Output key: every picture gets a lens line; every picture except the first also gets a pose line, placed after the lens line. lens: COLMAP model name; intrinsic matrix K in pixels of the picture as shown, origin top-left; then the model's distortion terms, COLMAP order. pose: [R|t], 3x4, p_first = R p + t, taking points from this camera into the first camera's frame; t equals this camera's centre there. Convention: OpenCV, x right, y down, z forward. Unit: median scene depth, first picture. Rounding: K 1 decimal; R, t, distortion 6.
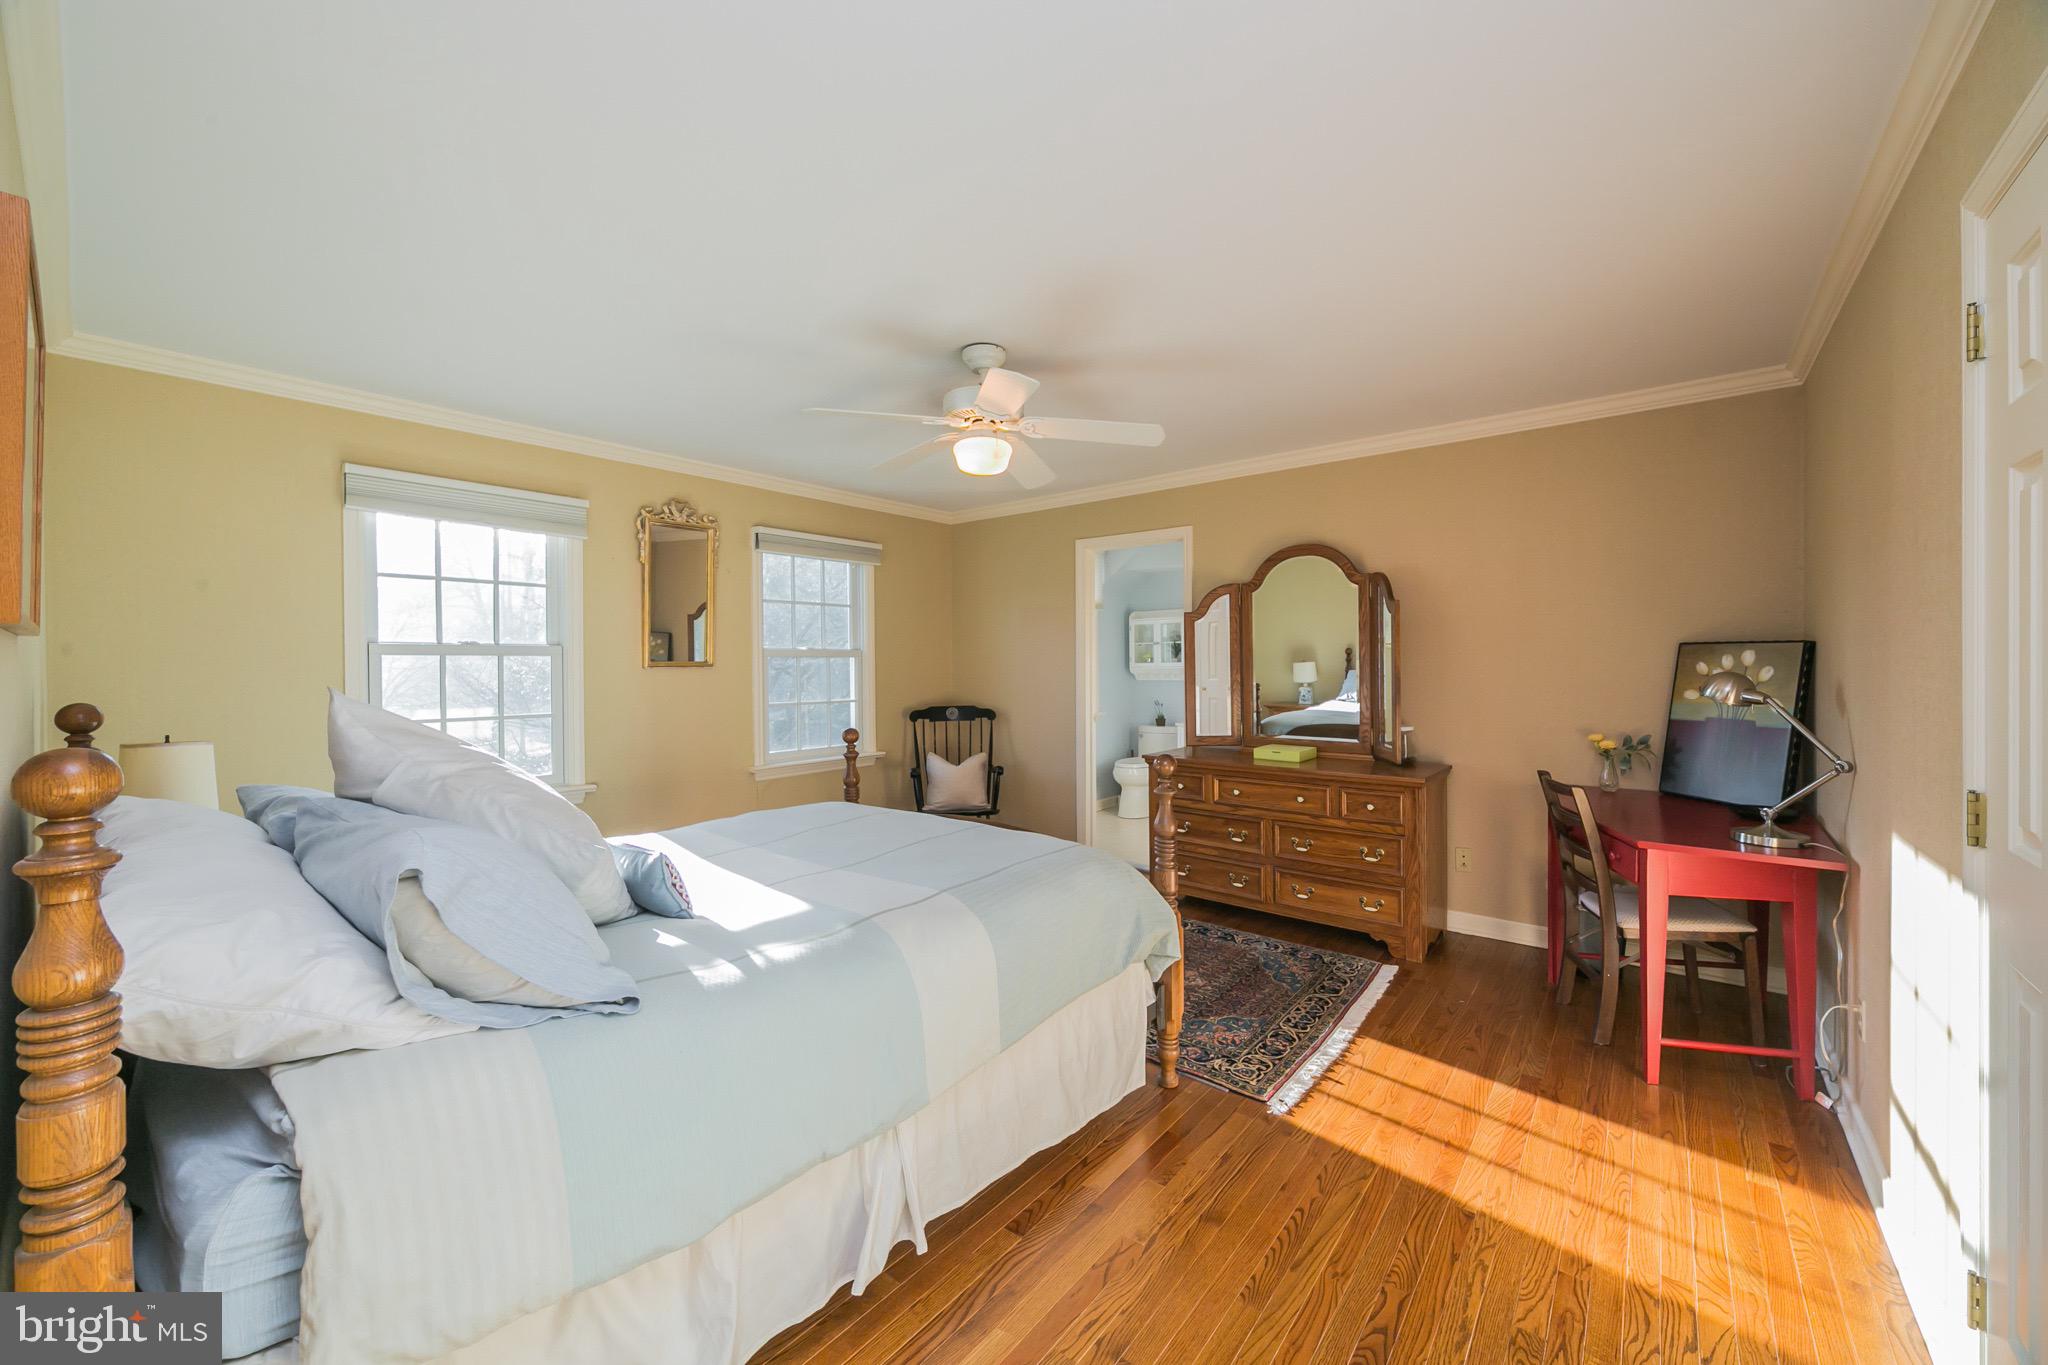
lens RADIAL K [[790.8, 0, 1023.8], [0, 790.8, 675.8], [0, 0, 1]] dist [0.010141, 0.000526]
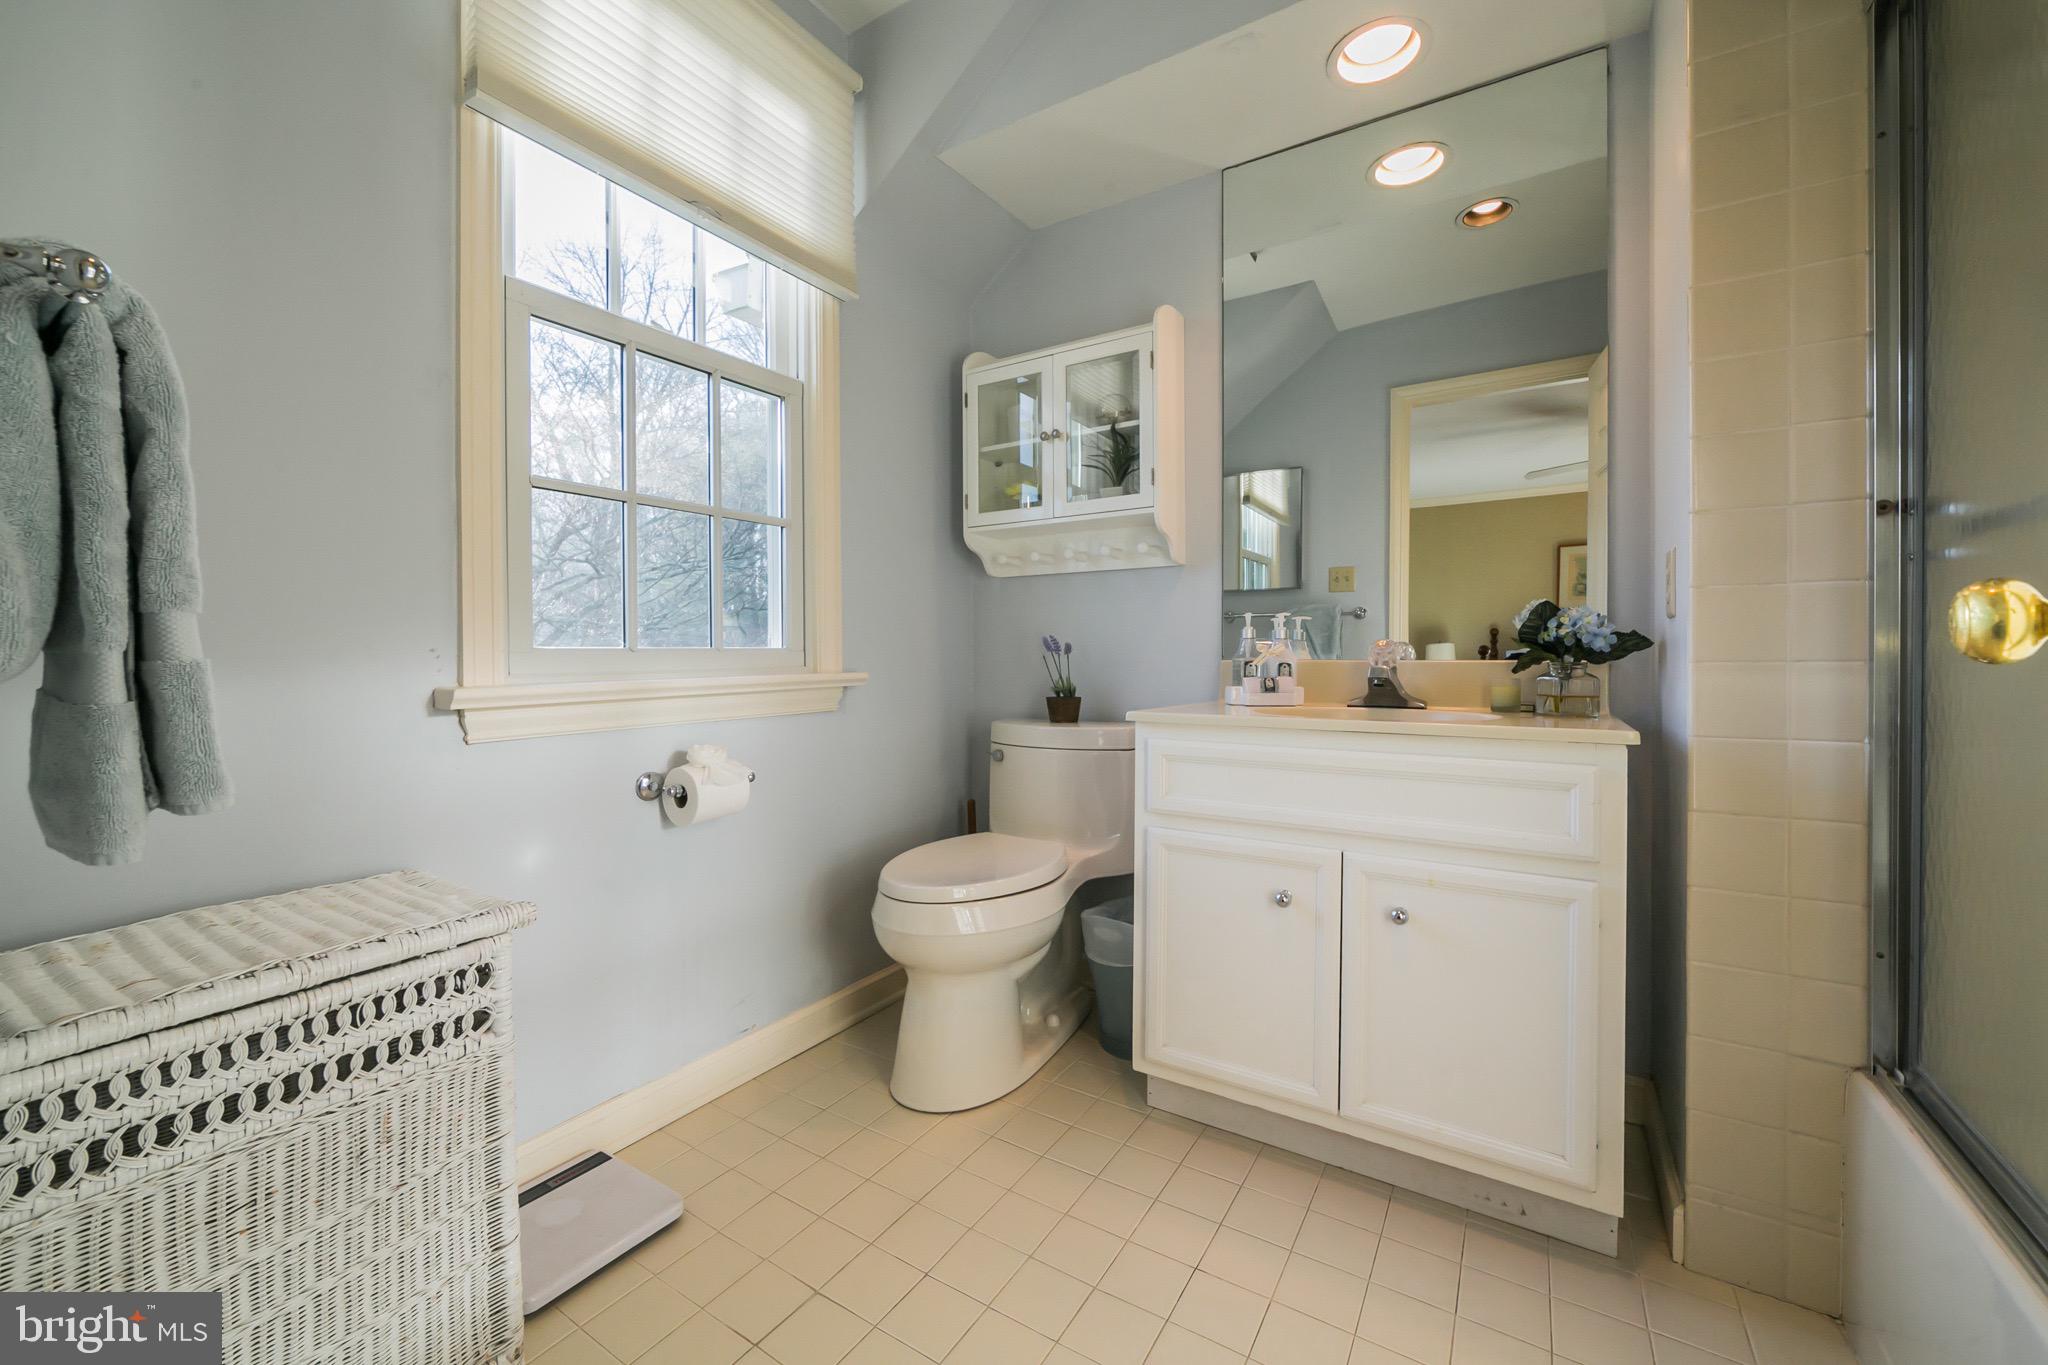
lens RADIAL K [[790.8, 0, 1020.8], [0, 790.8, 670.4], [0, 0, 1]] dist [0.010141, 0.000526]
pose [[0.992668, -0.003400, 0.120823, 0.120658], [0.002565, 0.999972, 0.007071, 0.042233], [-0.120843, -0.006709, 0.992649, 0.704891]]
